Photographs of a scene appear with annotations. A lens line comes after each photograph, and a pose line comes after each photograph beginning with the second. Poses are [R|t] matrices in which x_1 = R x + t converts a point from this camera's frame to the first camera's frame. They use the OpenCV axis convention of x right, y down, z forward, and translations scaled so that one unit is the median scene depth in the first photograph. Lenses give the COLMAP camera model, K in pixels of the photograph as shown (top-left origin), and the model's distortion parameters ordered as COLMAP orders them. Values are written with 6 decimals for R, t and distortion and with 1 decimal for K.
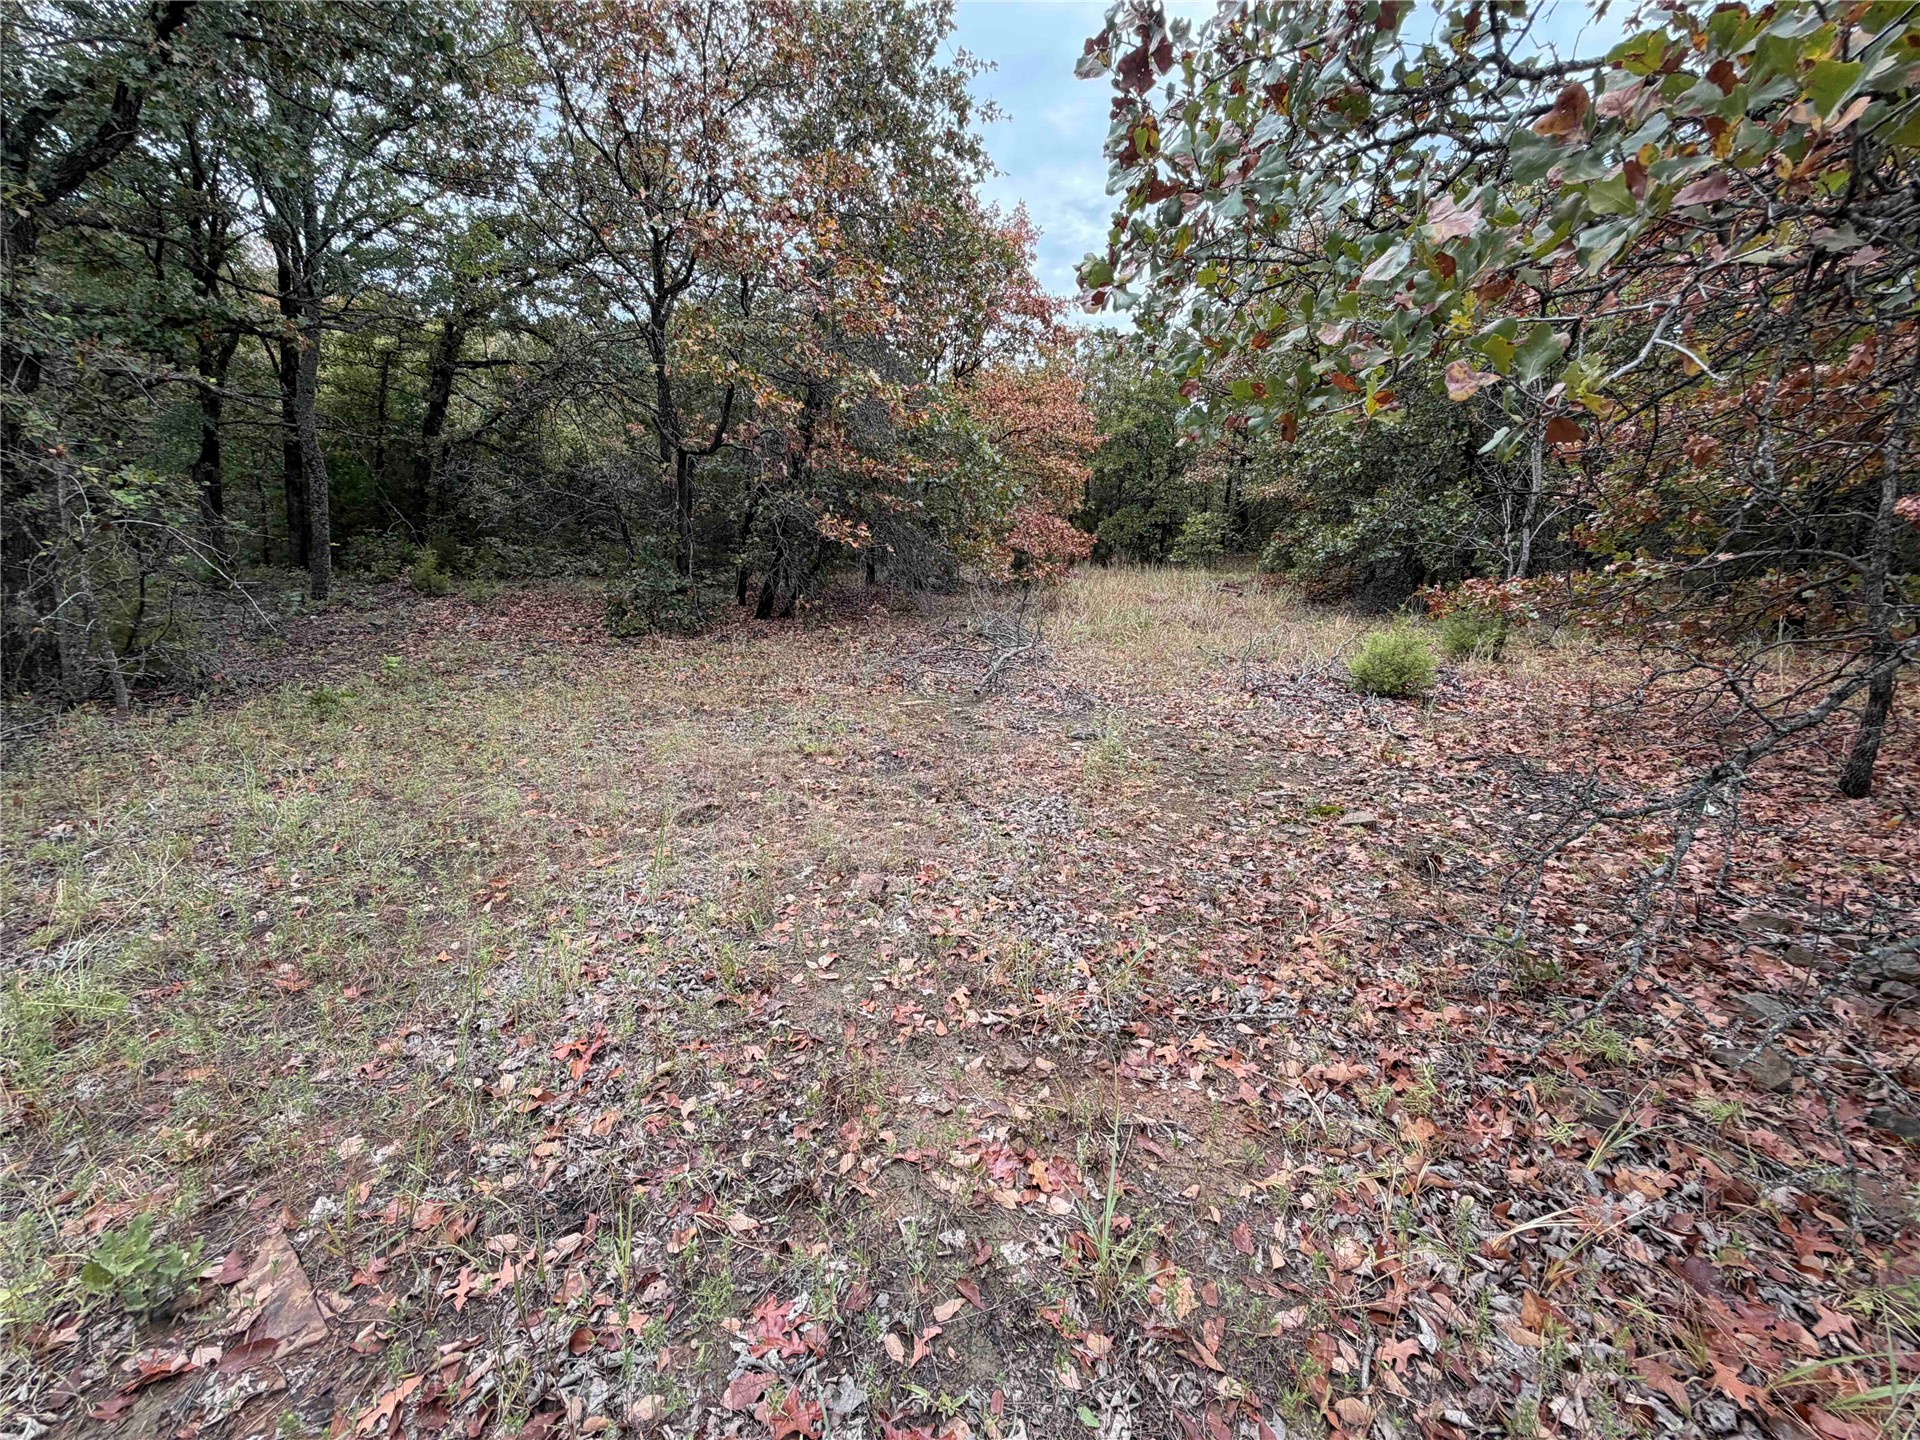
lens RADIAL K [[768.7, 0, 960.0], [0, 768.7, 720.0], [0, 0, 1]] dist [0.000175, -0.000015]
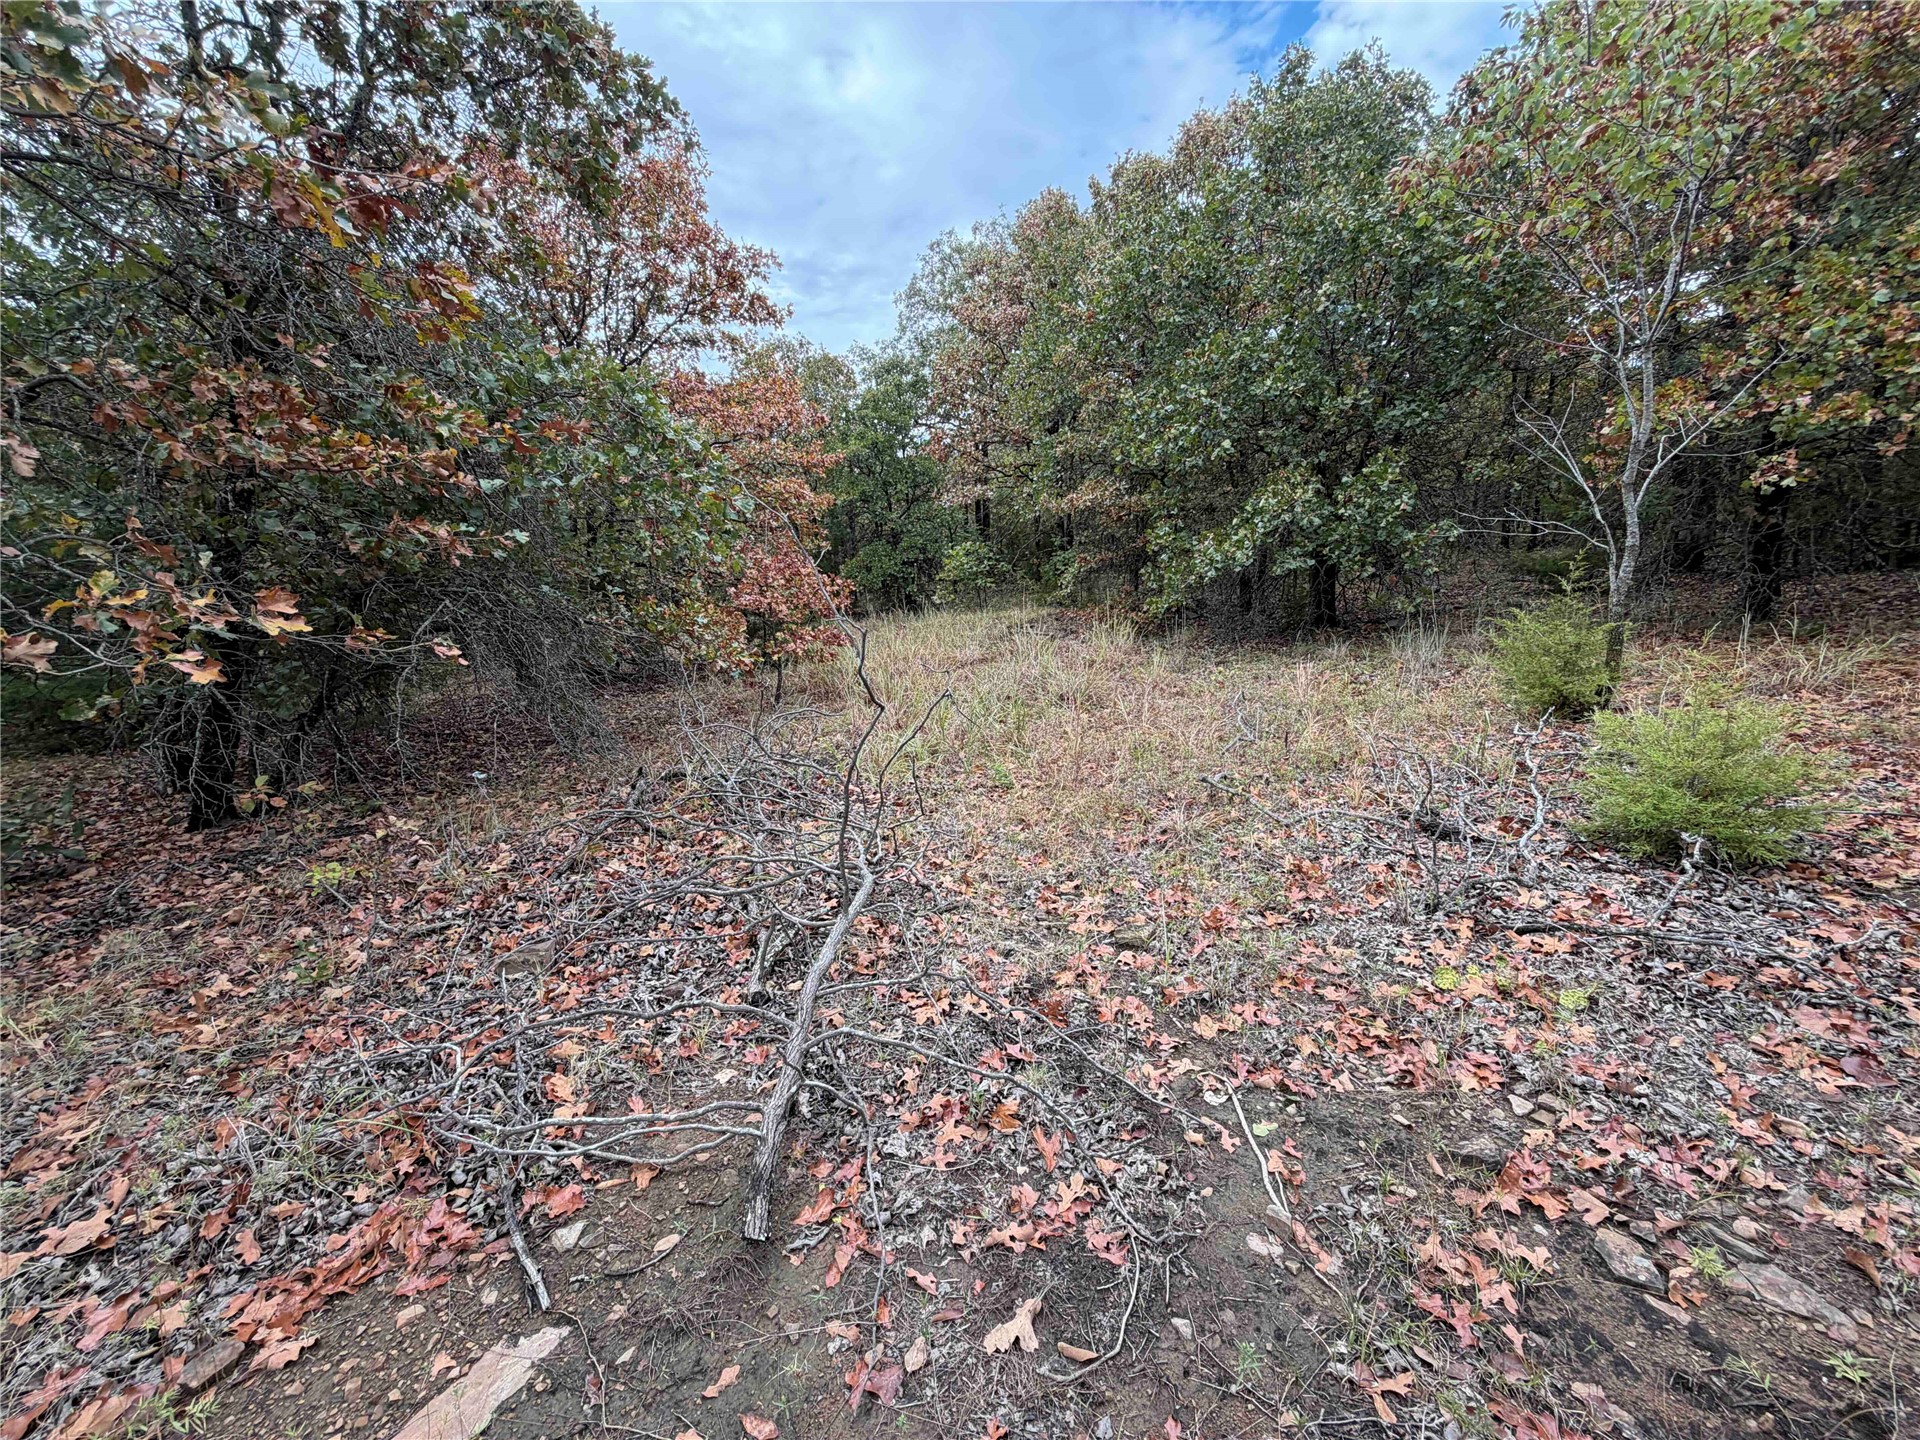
lens RADIAL K [[768.7, 0, 960.0], [0, 768.7, 720.0], [0, 0, 1]] dist [0.000175, -0.000015]
pose [[0.932331, -0.153436, 0.327440, 0.011787], [0.173041, 0.984413, -0.031418, -0.076329], [-0.317516, 0.085952, 0.944350, 0.321557]]
